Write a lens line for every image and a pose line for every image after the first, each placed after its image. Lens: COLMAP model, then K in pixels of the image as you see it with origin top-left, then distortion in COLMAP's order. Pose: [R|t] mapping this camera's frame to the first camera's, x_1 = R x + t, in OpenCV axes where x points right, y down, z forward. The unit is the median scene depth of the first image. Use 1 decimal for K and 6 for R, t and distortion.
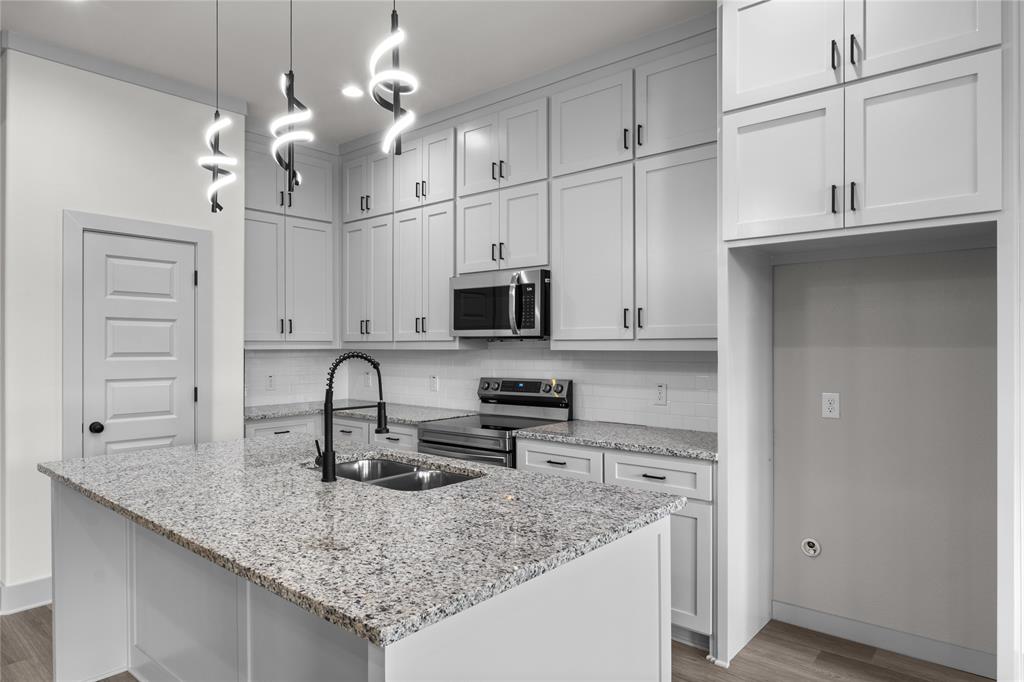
lens RADIAL K [[617.5, 0, 511.3], [0, 617.5, 346.6], [0, 0, 1]] dist [-0.004799, -0.001216]
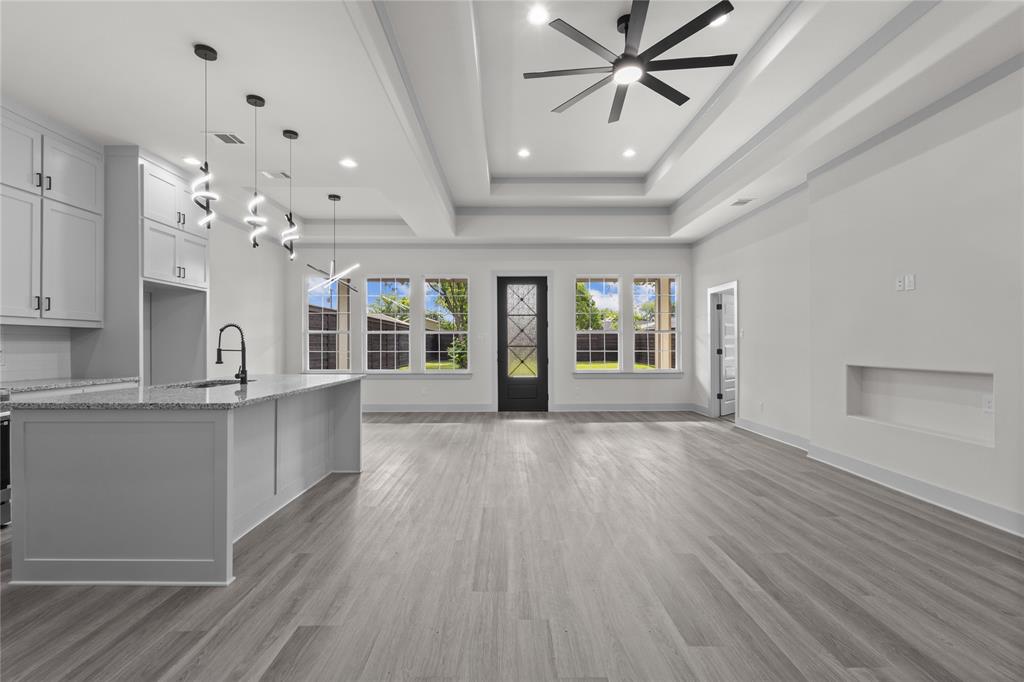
lens RADIAL K [[474.3, 0, 512.0], [0, 474.3, 341.0], [0, 0, 1]] dist [0.001083, -0.000040]
pose [[-0.656005, 0.010642, 0.754681, -1.258930], [0.004707, 0.999939, -0.010009, 0.053847], [-0.754742, -0.003014, -0.656015, 0.810393]]
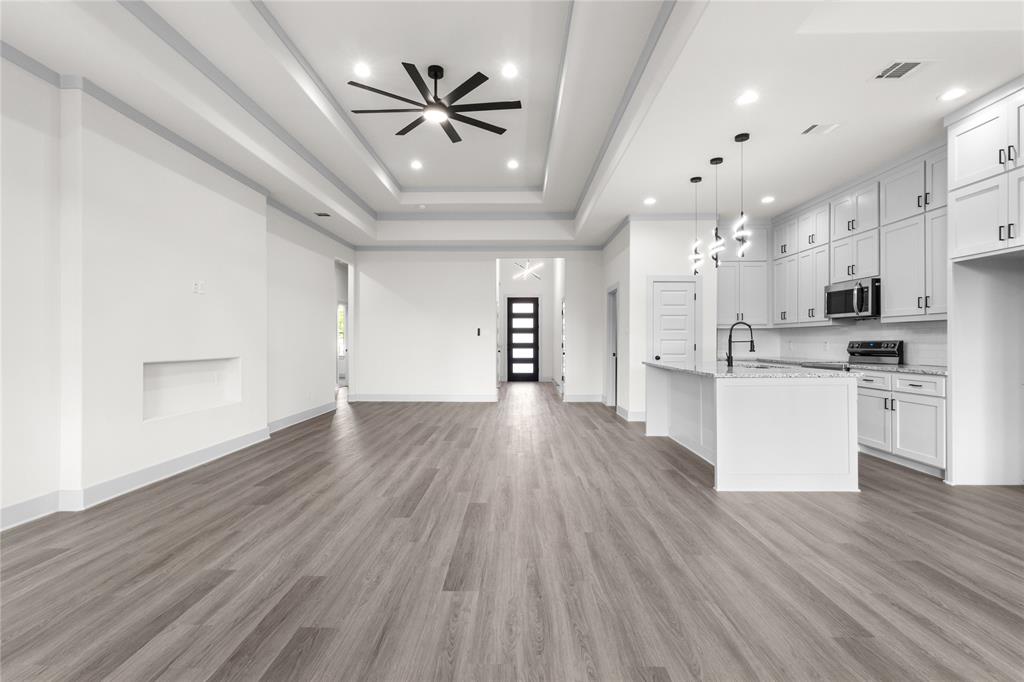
lens RADIAL K [[470.2, 0, 512.9], [0, 470.2, 339.7], [0, 0, 1]] dist [0.002979, -0.000119]
pose [[0.635369, -0.001083, -0.772208, 0.444197], [-0.001304, 0.999996, -0.002475, 0.059202], [0.772208, 0.002579, 0.635365, -0.691801]]
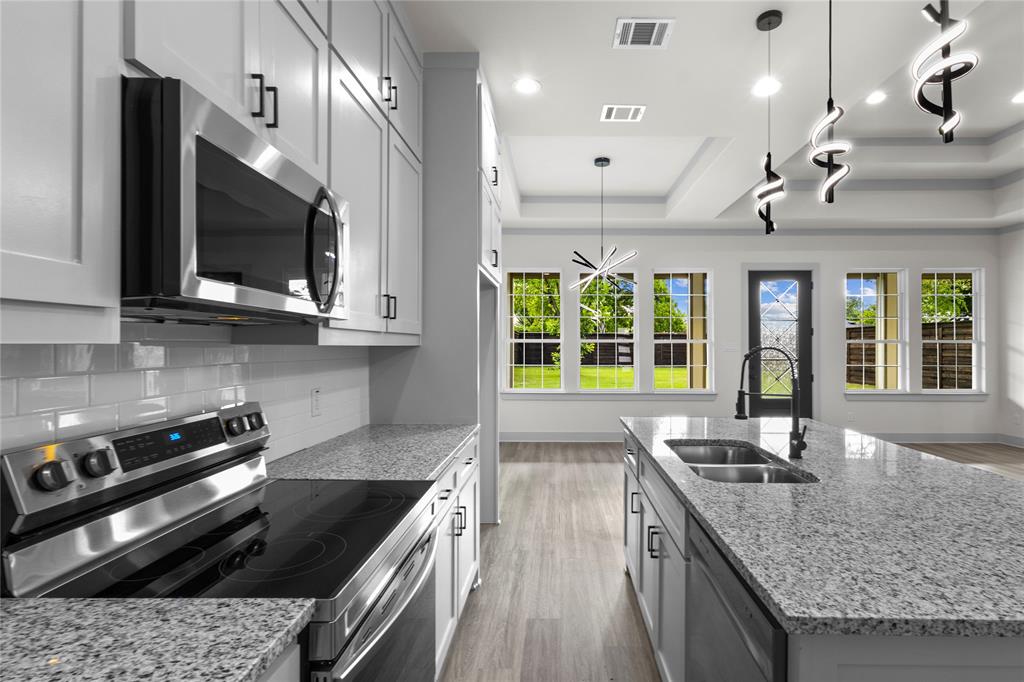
lens RADIAL K [[490.0, 0, 554.0], [0, 490.0, 343.7], [0, 0, 1]] dist [0.001236, 0.000817]
pose [[-0.643500, 0.005554, 0.765426, -0.417187], [0.001245, 0.999980, -0.006210, 0.006728], [-0.765445, -0.003044, -0.643494, 1.137094]]
